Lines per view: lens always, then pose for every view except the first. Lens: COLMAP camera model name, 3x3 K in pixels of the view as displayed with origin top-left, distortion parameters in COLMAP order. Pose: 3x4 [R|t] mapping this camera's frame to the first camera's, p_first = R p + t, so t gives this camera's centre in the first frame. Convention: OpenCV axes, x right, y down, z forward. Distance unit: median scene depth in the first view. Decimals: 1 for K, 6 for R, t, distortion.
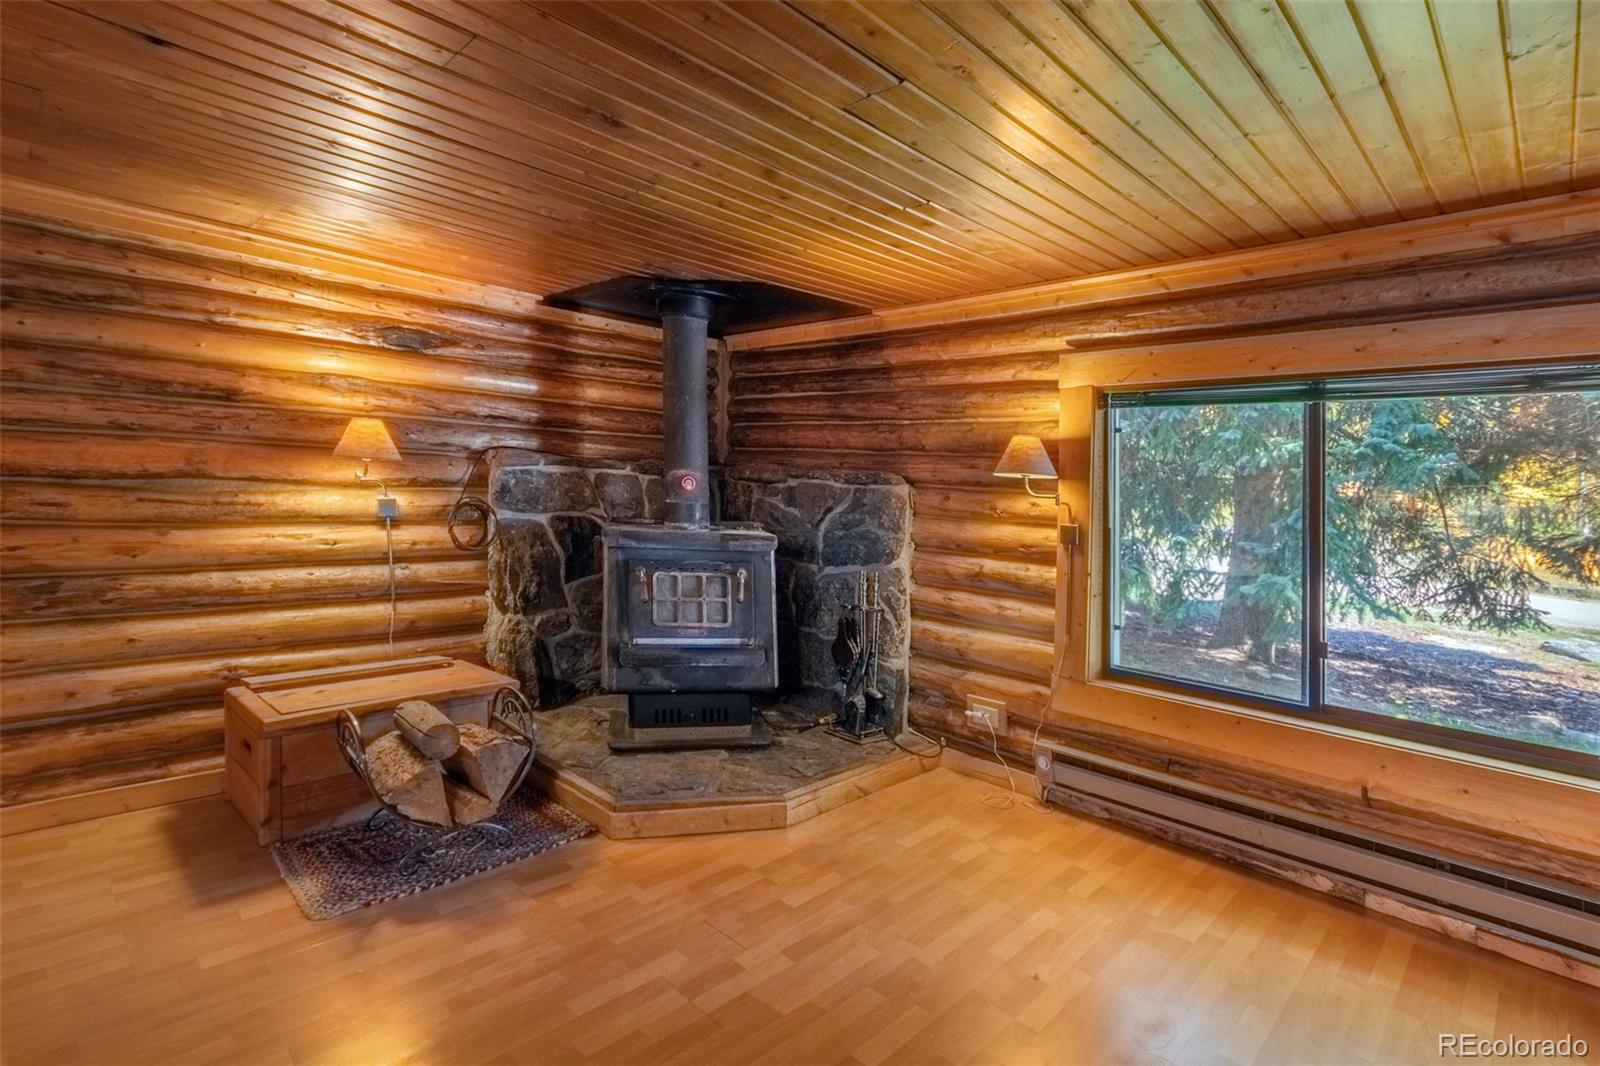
lens RADIAL K [[757.4, 0, 821.1], [0, 757.4, 503.1], [0, 0, 1]] dist [0.000835, -0.000409]
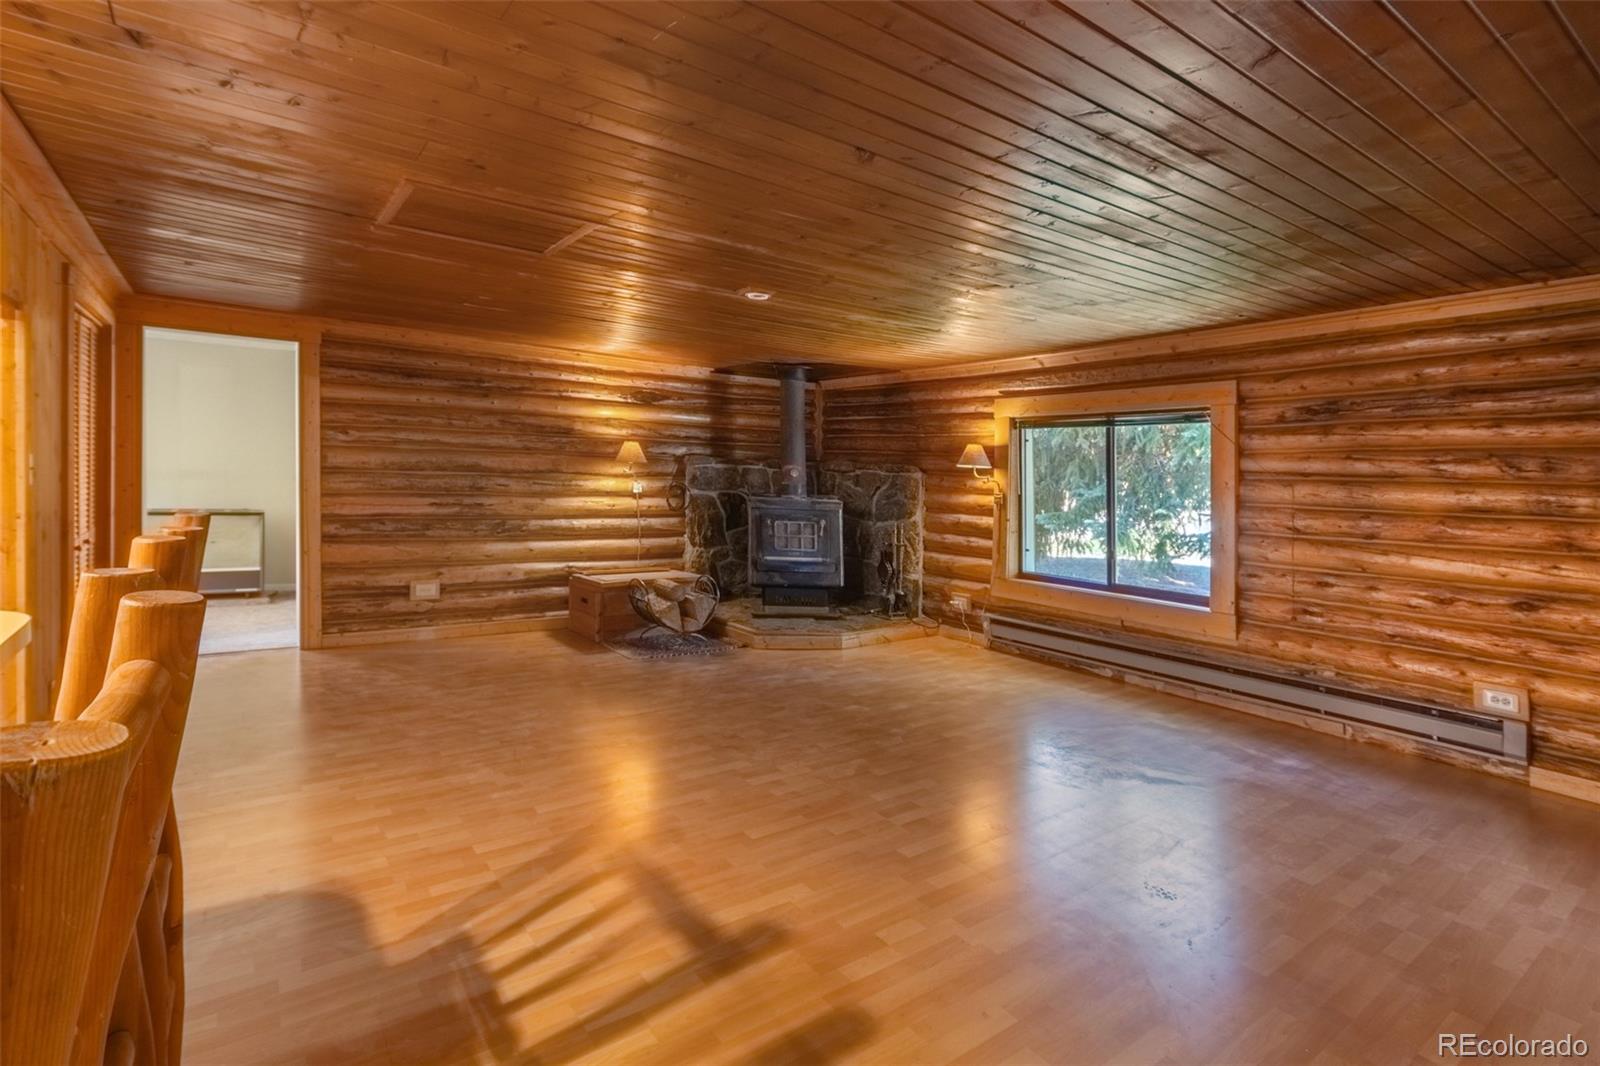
lens RADIAL K [[779.5, 0, 839.3], [0, 779.5, 475.2], [0, 0, 1]] dist [0.001449, 0.000072]
pose [[0.989292, -0.011099, -0.145530, 0.202900], [0.007123, 0.999588, -0.027813, 0.031991], [0.145778, 0.026478, 0.988963, -0.824647]]
